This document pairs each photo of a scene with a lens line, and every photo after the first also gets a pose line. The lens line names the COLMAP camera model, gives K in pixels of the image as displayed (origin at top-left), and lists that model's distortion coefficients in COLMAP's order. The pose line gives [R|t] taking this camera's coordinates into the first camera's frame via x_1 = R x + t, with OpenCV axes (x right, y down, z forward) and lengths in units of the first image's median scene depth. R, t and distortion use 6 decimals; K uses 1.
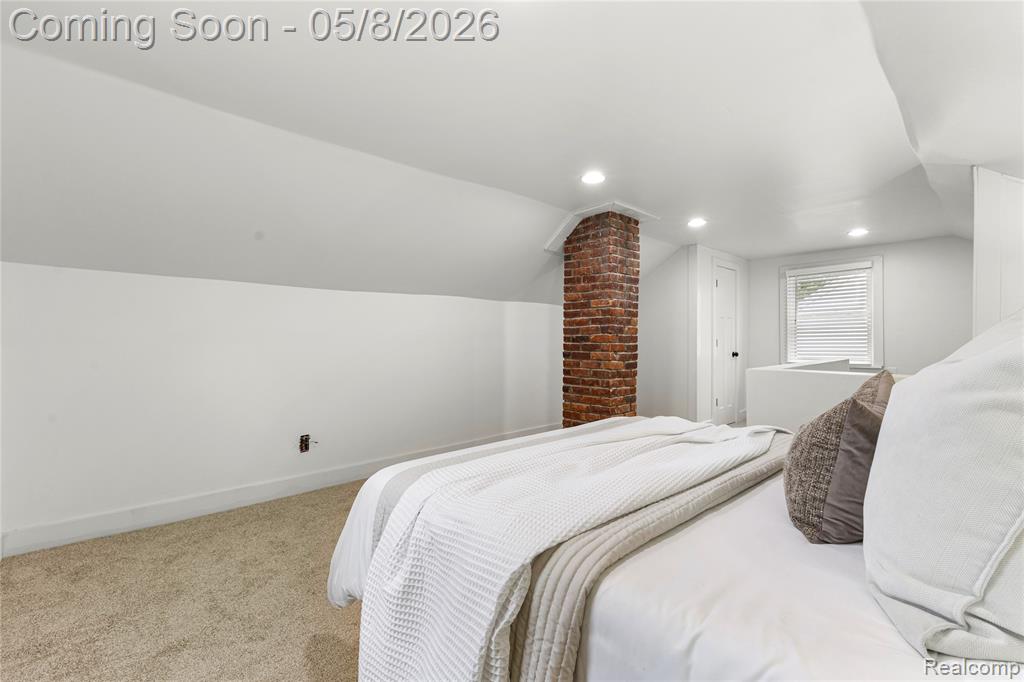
lens RADIAL K [[442.8, 0, 513.7], [0, 442.8, 339.7], [0, 0, 1]] dist [0.009895, 0.000243]
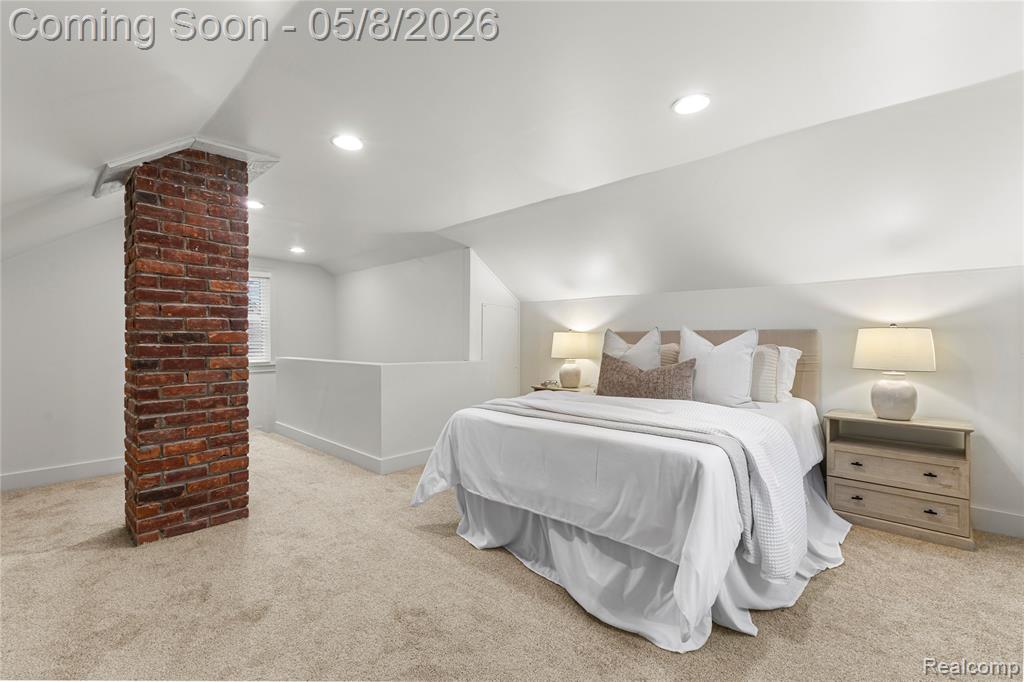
lens RADIAL K [[442.8, 0, 513.7], [0, 442.8, 339.7], [0, 0, 1]] dist [0.009895, 0.000243]
pose [[-0.082415, -0.000037, 0.996598, -0.523192], [-0.002713, 0.999996, -0.000187, -0.000233], [-0.996594, -0.002719, -0.082415, 0.593793]]
